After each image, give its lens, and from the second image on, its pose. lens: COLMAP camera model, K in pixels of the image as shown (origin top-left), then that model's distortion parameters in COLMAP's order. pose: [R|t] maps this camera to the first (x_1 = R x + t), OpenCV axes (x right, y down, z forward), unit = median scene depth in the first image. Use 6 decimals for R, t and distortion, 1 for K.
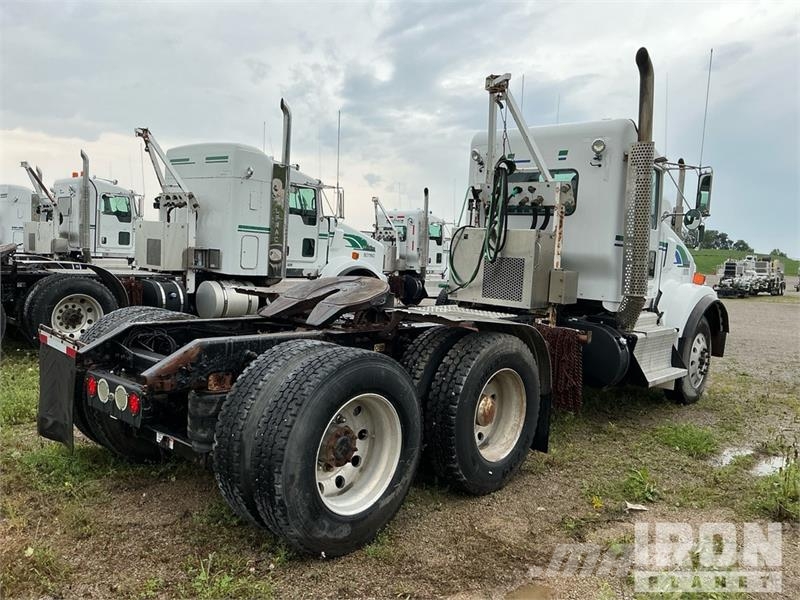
lens RADIAL K [[659.8, 0, 393.9], [0, 659.8, 298.9], [0, 0, 1]] dist [0.125926, -0.253939]
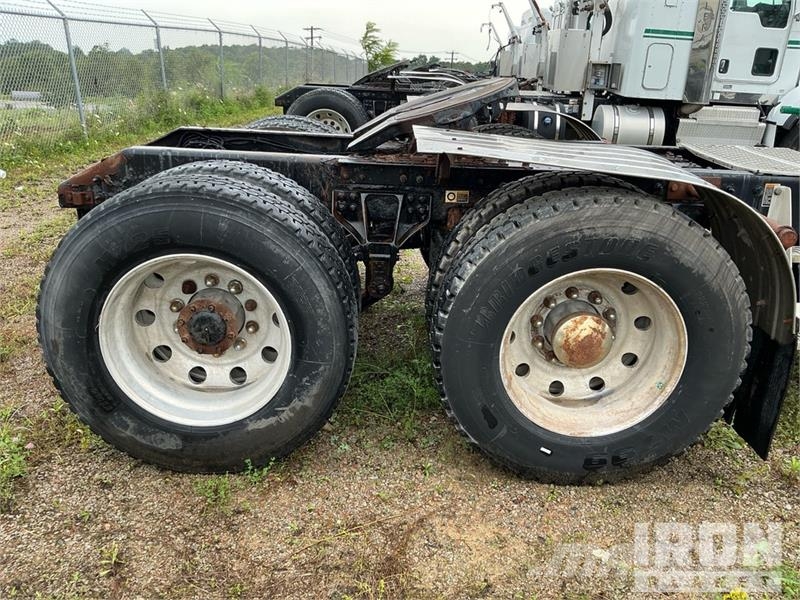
lens RADIAL K [[659.8, 0, 393.9], [0, 659.8, 298.9], [0, 0, 1]] dist [0.125926, -0.253939]
pose [[0.674057, 0.229893, -0.701994, 0.296826], [-0.058613, 0.963987, 0.259411, 0.006955], [0.736350, -0.133711, 0.663257, 0.407326]]
